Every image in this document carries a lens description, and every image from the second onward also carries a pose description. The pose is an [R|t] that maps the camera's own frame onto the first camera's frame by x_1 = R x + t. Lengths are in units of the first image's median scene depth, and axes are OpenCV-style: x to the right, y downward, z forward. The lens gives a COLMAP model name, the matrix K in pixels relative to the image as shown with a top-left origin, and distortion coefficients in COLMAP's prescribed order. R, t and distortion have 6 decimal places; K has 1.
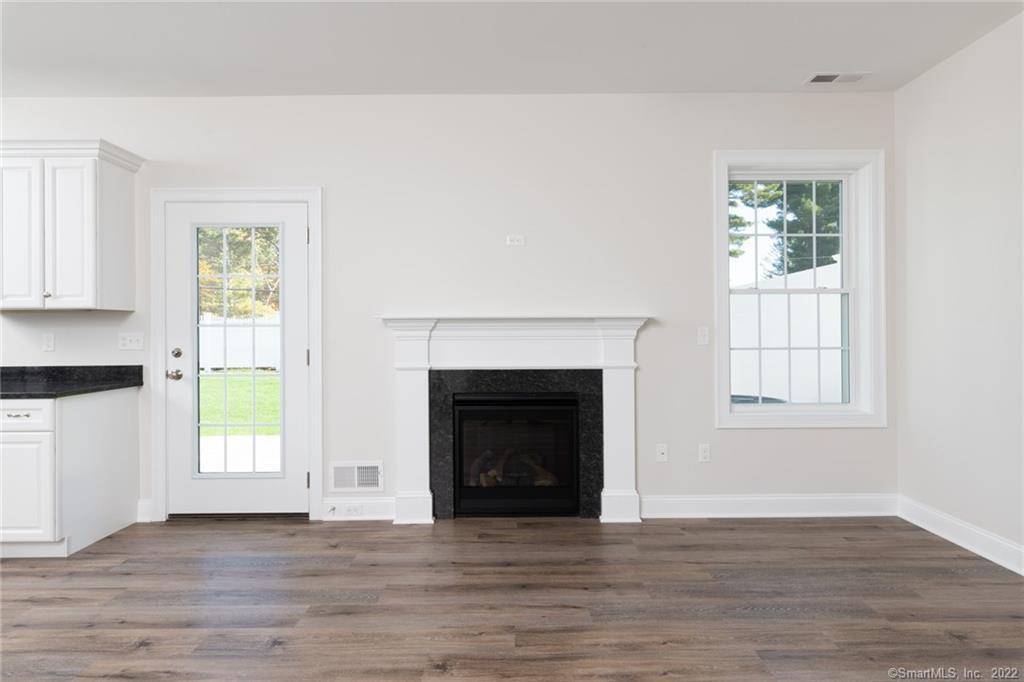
lens RADIAL K [[526.2, 0, 518.7], [0, 526.2, 328.0], [0, 0, 1]] dist [0.002528, 0.000036]
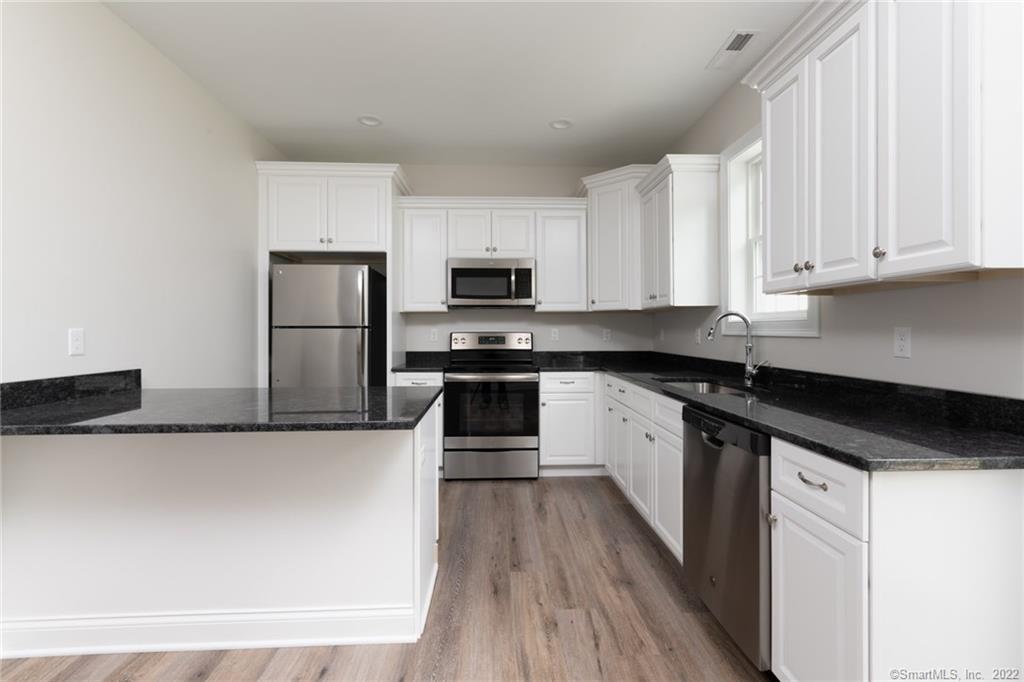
lens RADIAL K [[463.9, 0, 513.0], [0, 463.9, 328.8], [0, 0, 1]] dist [0.004963, -0.001025]
pose [[0.042048, 0.006791, -0.999093, -0.411052], [0.008120, 0.999942, 0.007139, 0.005809], [0.999083, -0.008412, 0.041990, 0.565859]]
